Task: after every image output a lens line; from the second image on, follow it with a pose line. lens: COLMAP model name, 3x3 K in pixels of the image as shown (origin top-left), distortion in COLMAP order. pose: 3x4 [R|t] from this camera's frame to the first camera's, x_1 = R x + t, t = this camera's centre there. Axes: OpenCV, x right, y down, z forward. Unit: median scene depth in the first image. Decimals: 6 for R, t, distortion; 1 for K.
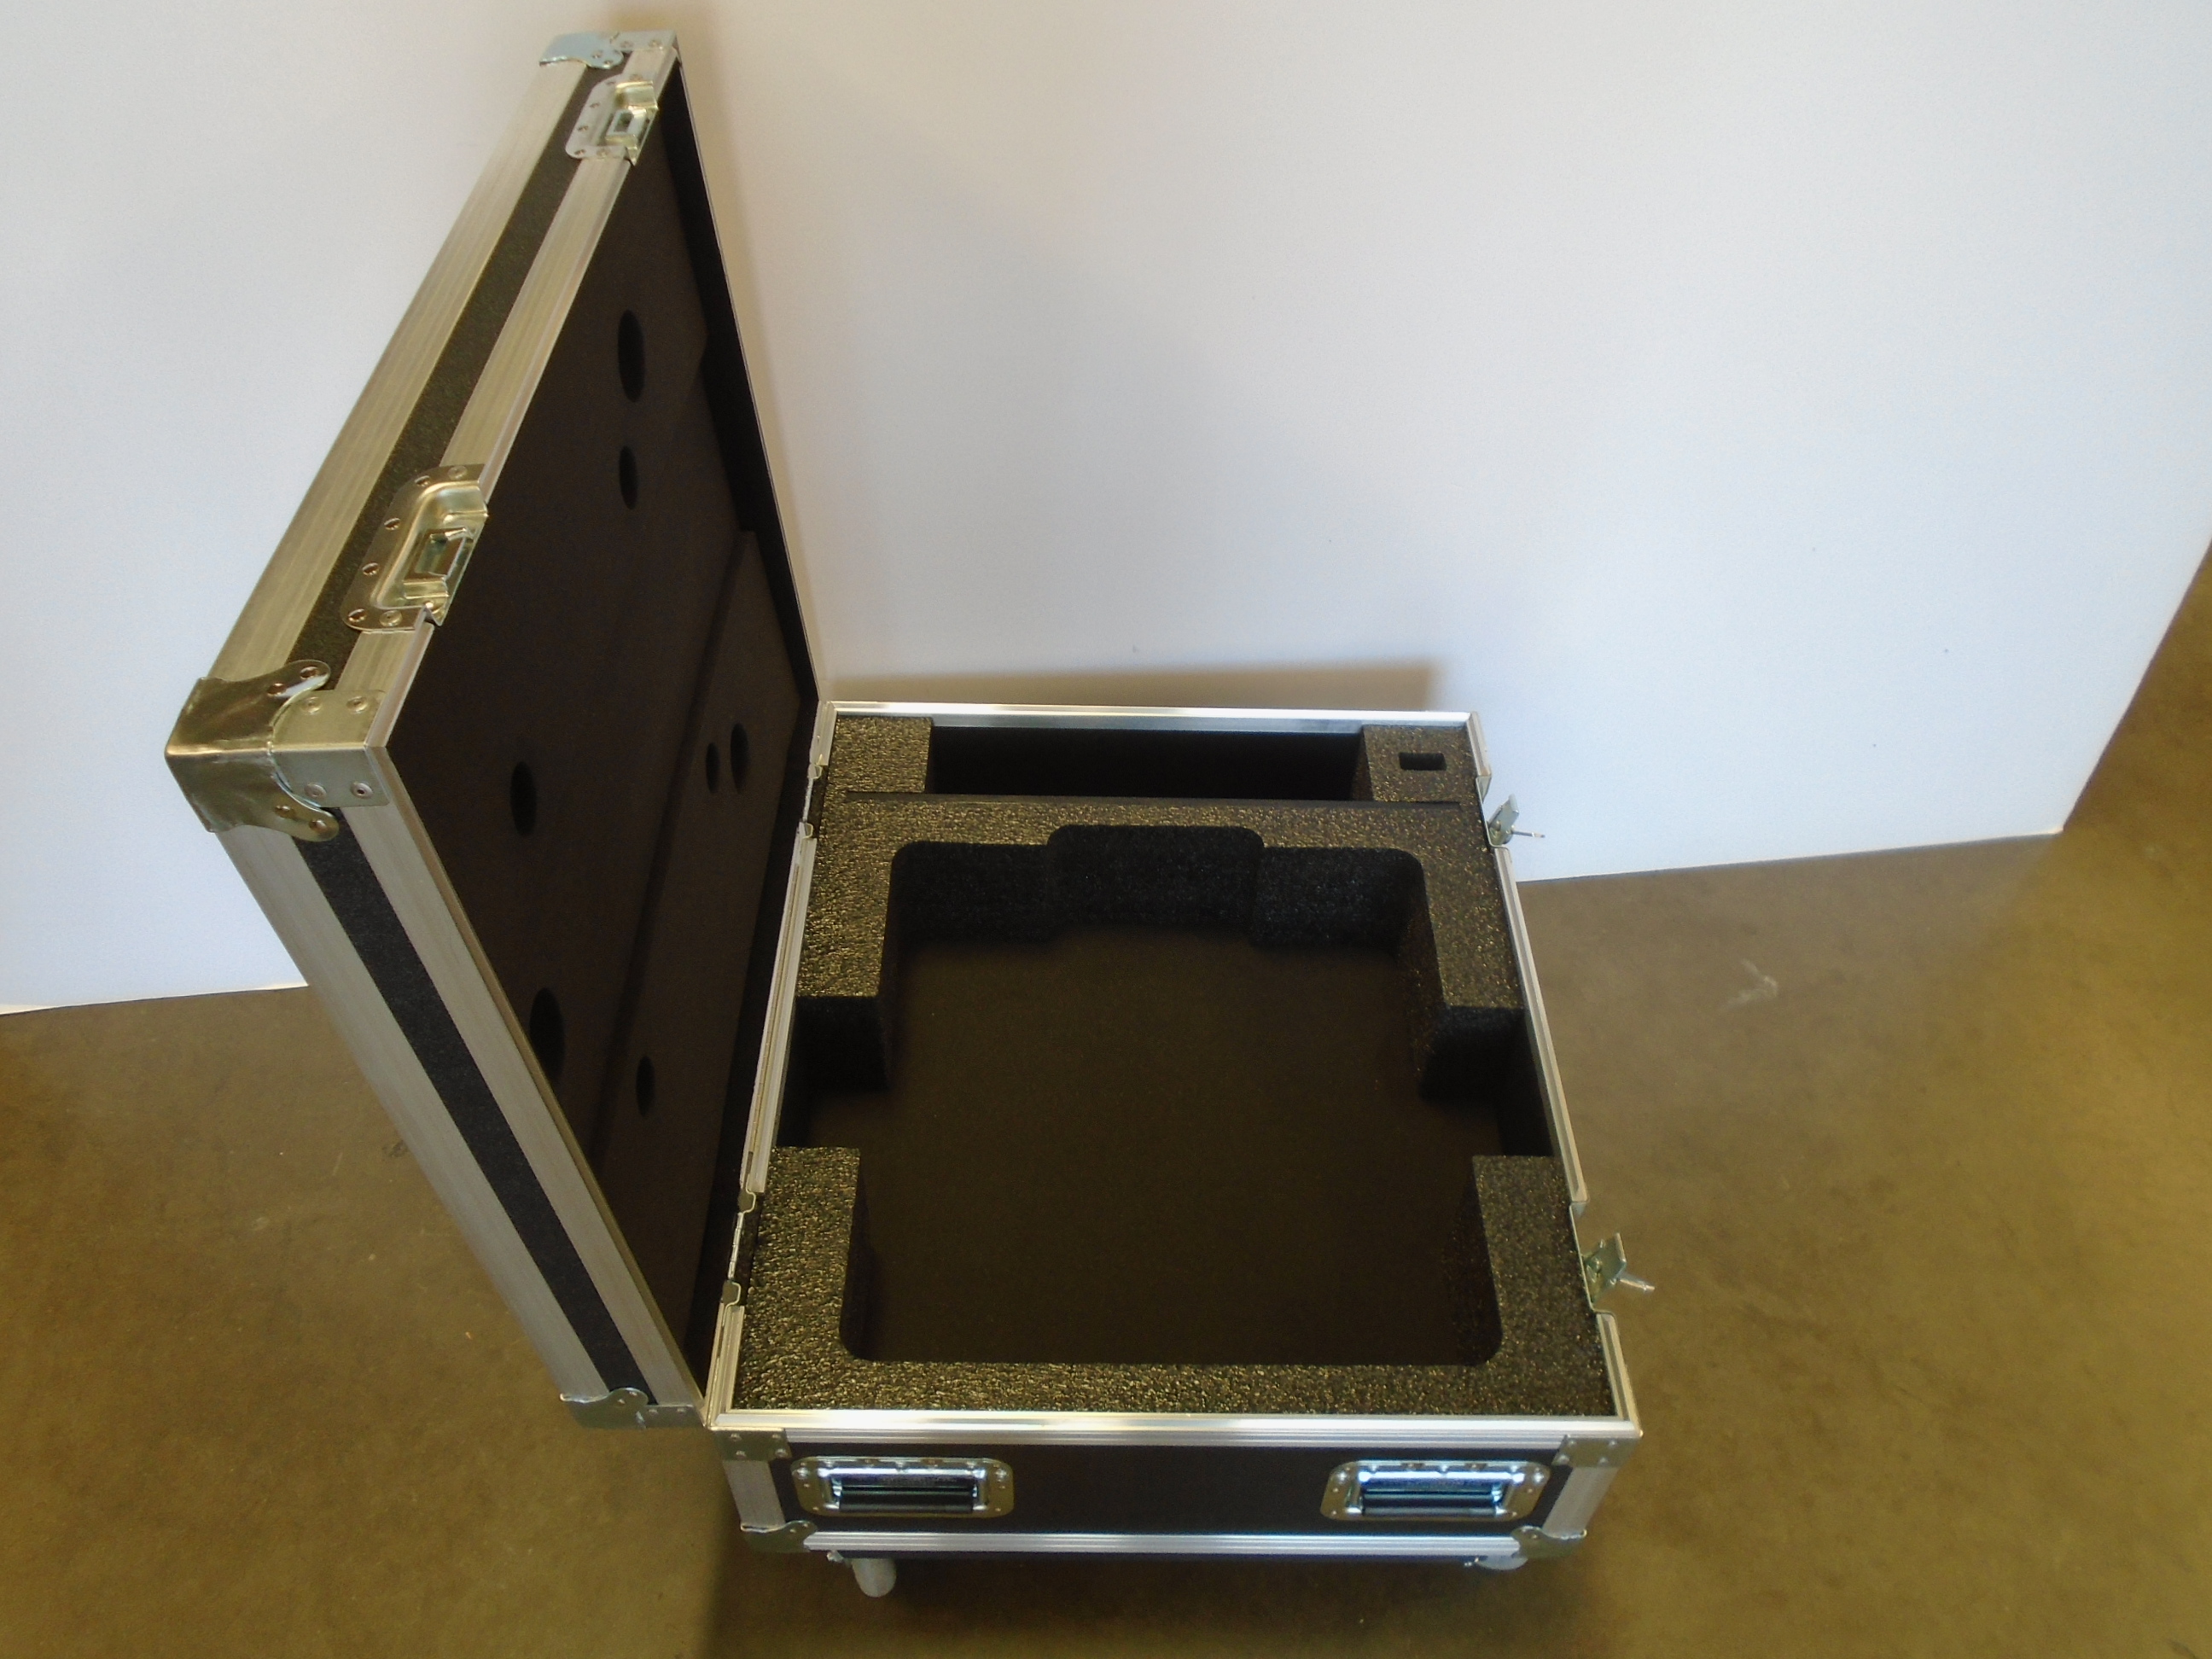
lens RADIAL K [[1717.6, 0, 1095.2], [0, 1717.6, 818.9], [0, 0, 1]] dist [-0.013989, 0.007877]
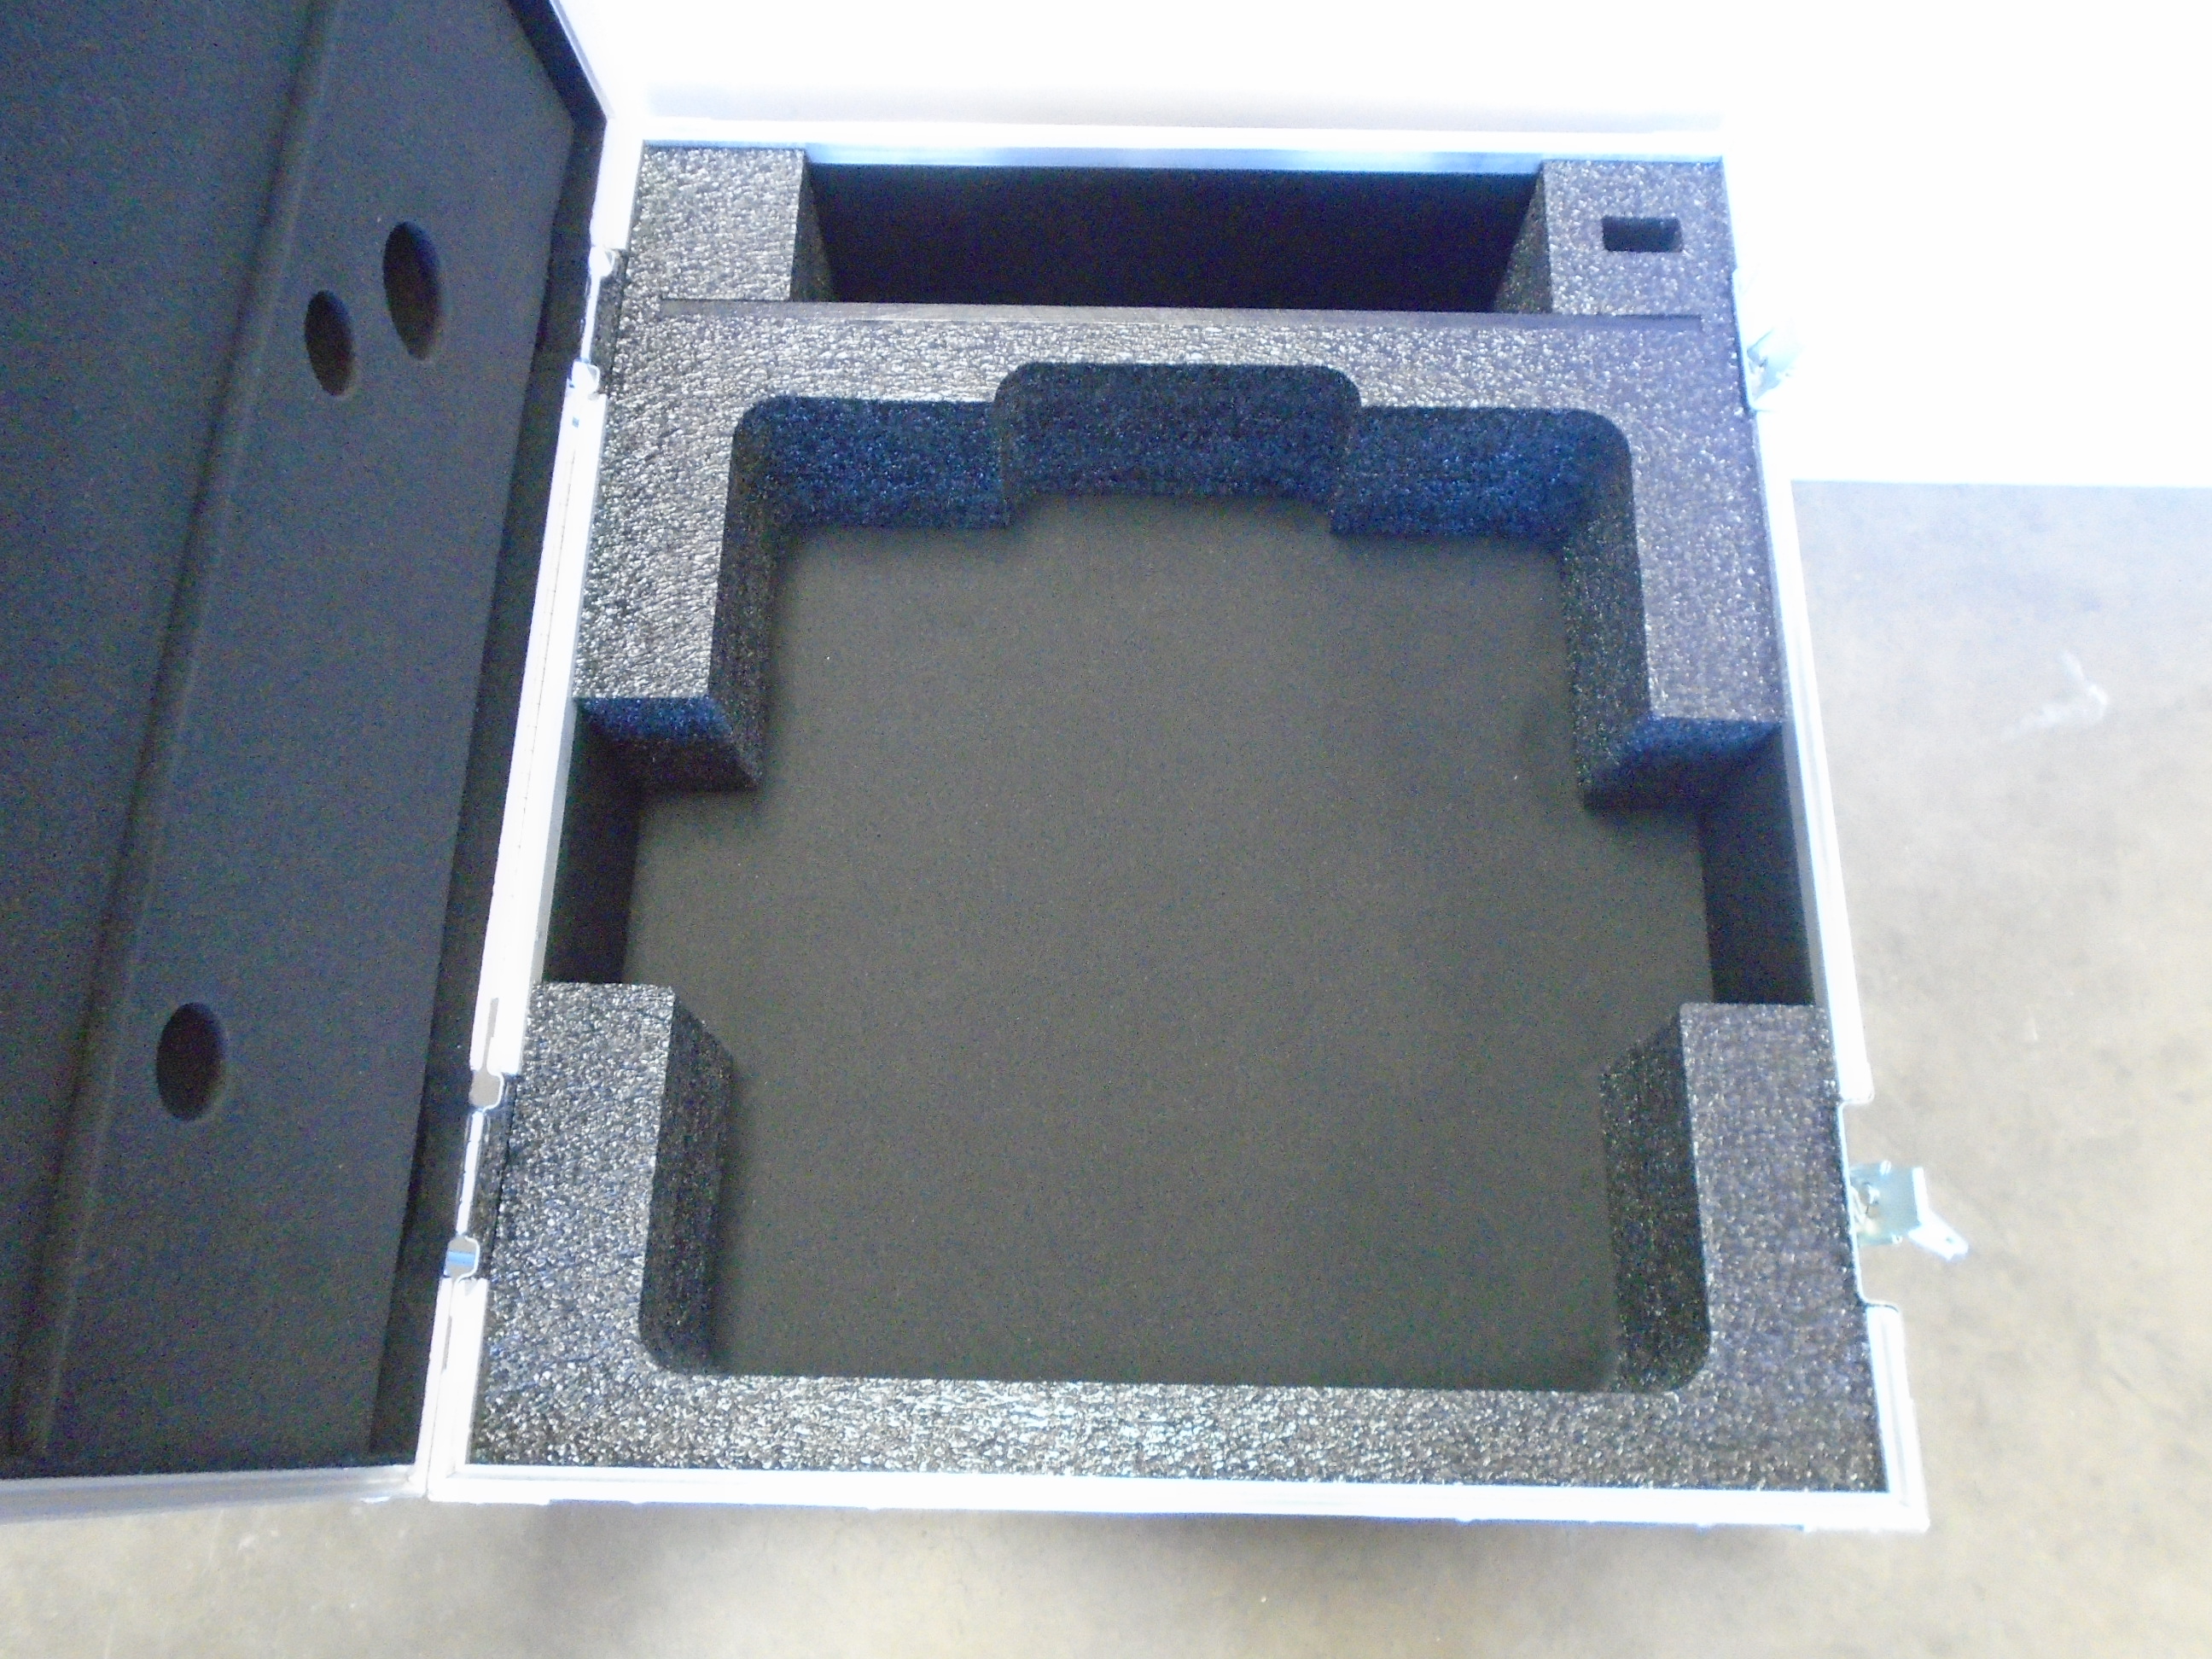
lens RADIAL K [[1717.6, 0, 1095.2], [0, 1717.6, 818.9], [0, 0, 1]] dist [-0.013989, 0.007877]
pose [[0.999394, 0.010319, -0.033257, 0.028010], [0.004308, 0.911099, 0.412166, -0.097783], [0.034553, -0.412059, 0.910502, 0.402083]]
